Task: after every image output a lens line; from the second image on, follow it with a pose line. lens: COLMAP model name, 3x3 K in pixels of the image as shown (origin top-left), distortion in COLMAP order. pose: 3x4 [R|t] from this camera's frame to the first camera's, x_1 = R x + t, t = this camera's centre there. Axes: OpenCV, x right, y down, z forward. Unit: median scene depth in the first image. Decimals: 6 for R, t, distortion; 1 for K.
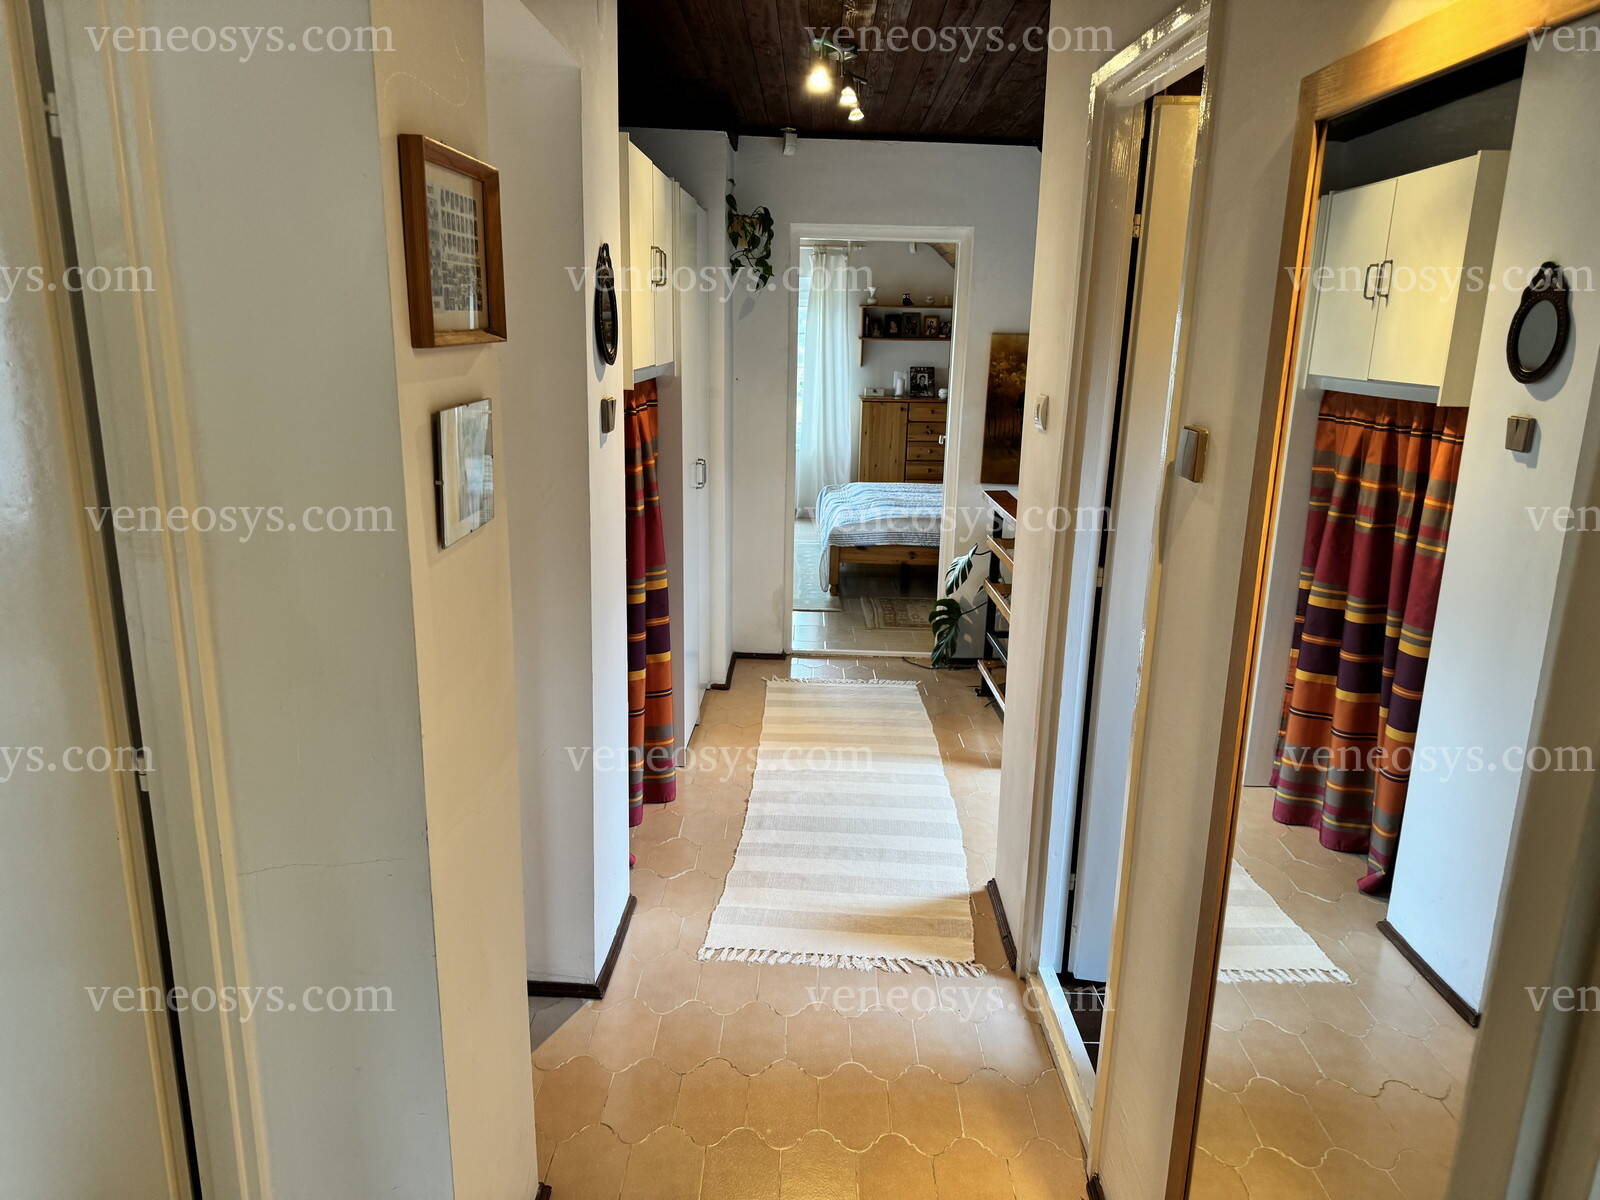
lens RADIAL K [[1113.1, 0, 806.4], [0, 1113.1, 608.6], [0, 0, 1]] dist [0.112254, -0.158034]
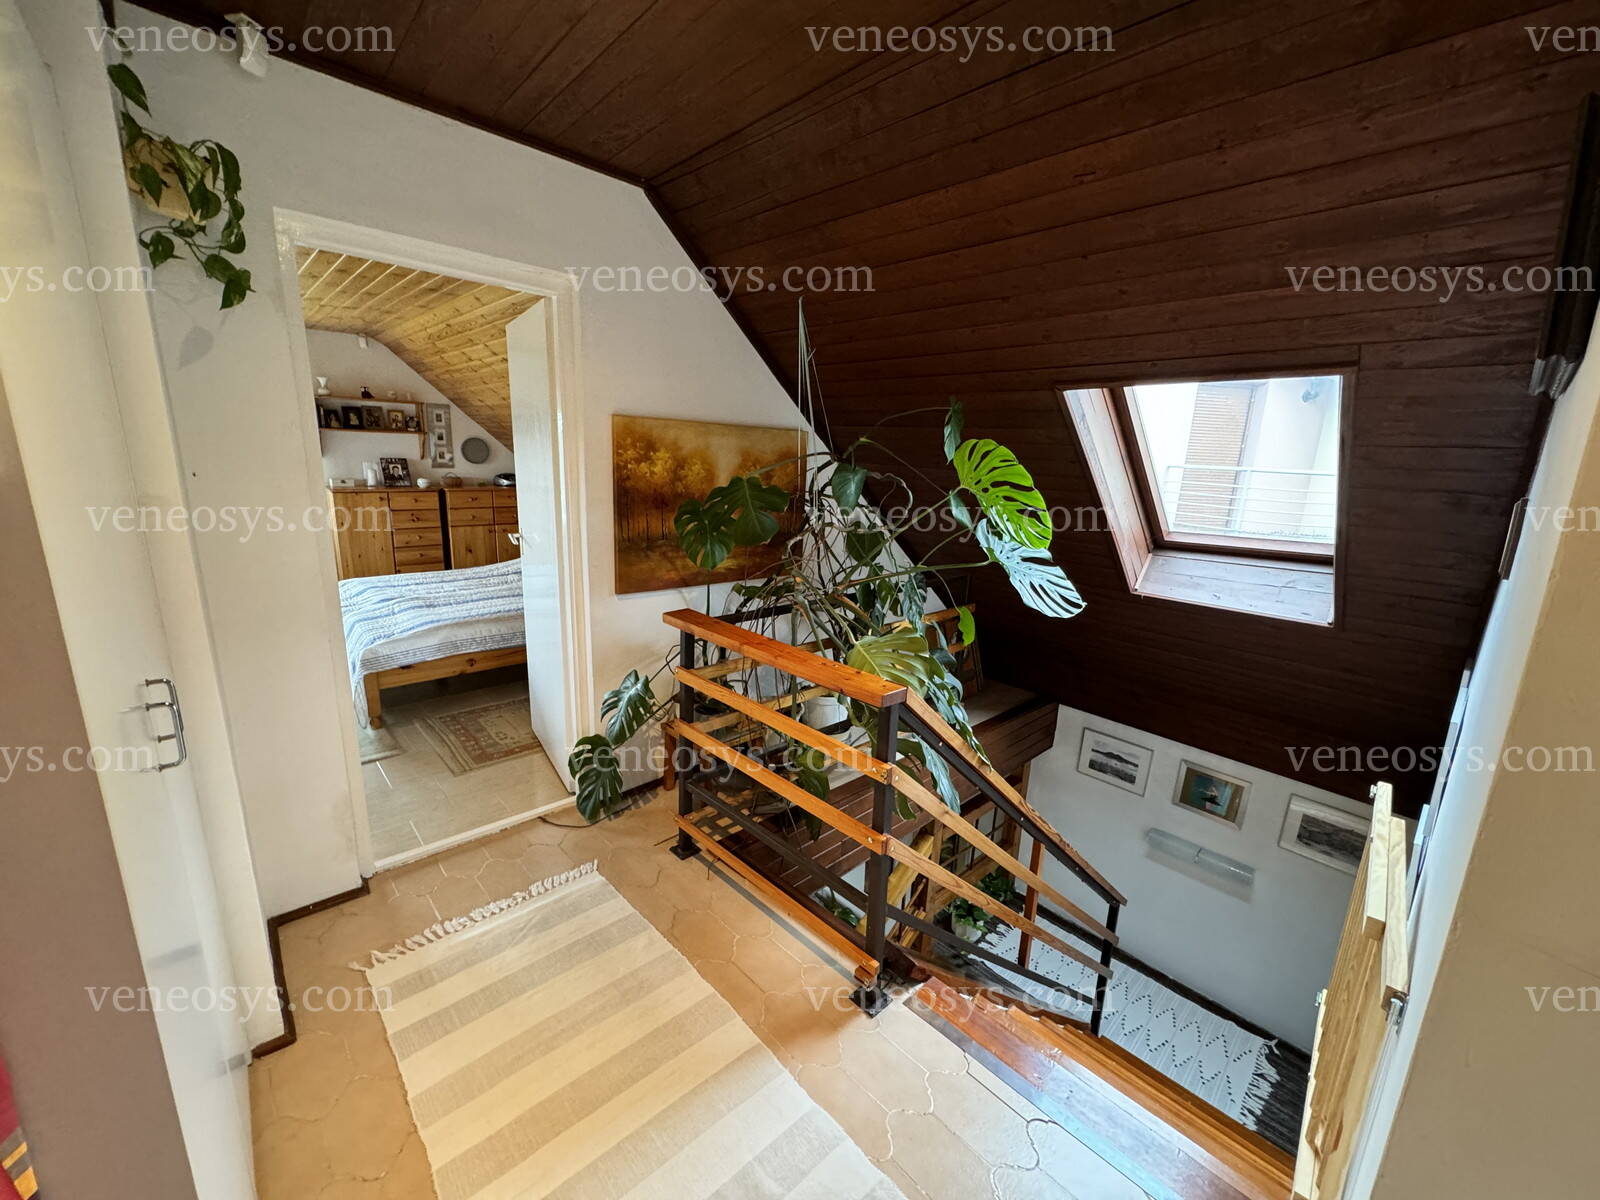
lens RADIAL K [[635.8, 0, 798.6], [0, 635.8, 601.1], [0, 0, 1]] dist [-0.000892, 0.000197]
pose [[0.732883, -0.149002, 0.663838, -0.046889], [0.144993, 0.987515, 0.061579, -0.091419], [-0.664725, 0.051122, 0.745337, 0.435807]]
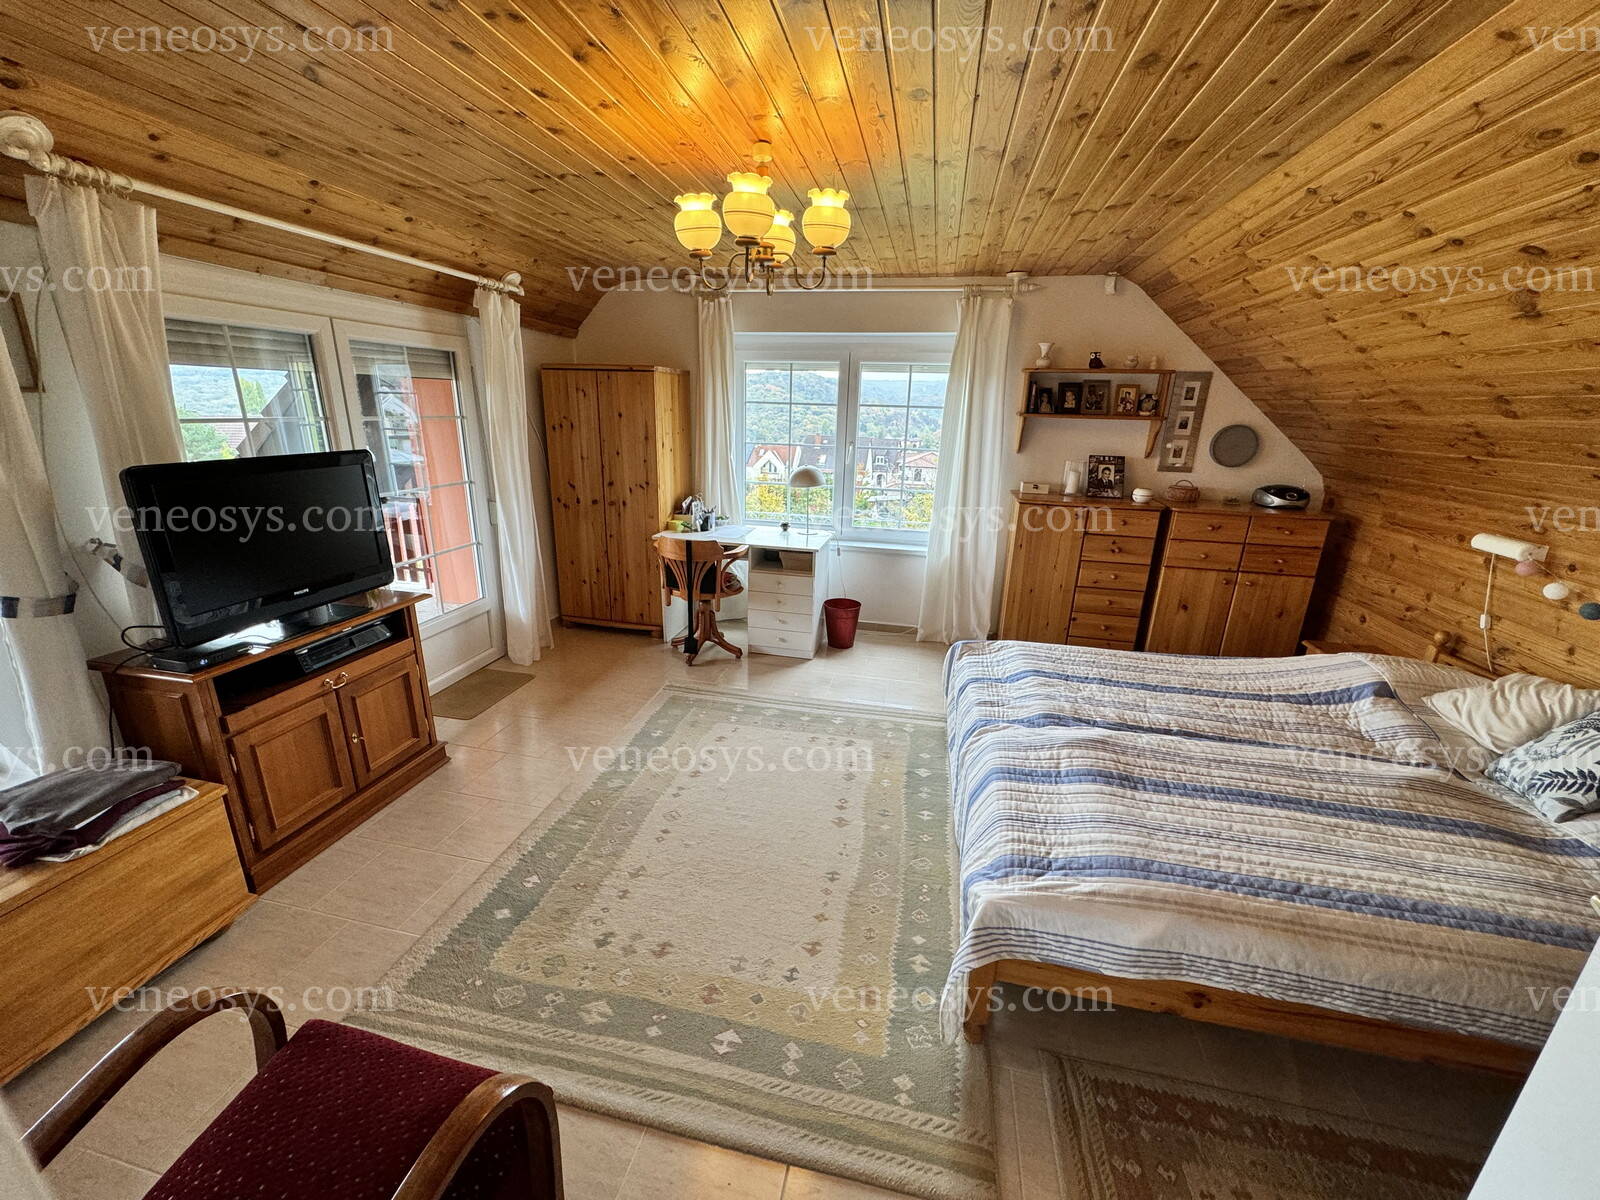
lens RADIAL K [[635.8, 0, 798.6], [0, 635.8, 601.1], [0, 0, 1]] dist [-0.000892, 0.000197]
pose [[0.976528, 0.068332, -0.204265, -0.001230], [-0.058622, 0.996861, 0.053220, -0.185839], [0.207260, -0.039996, 0.977468, 0.777578]]
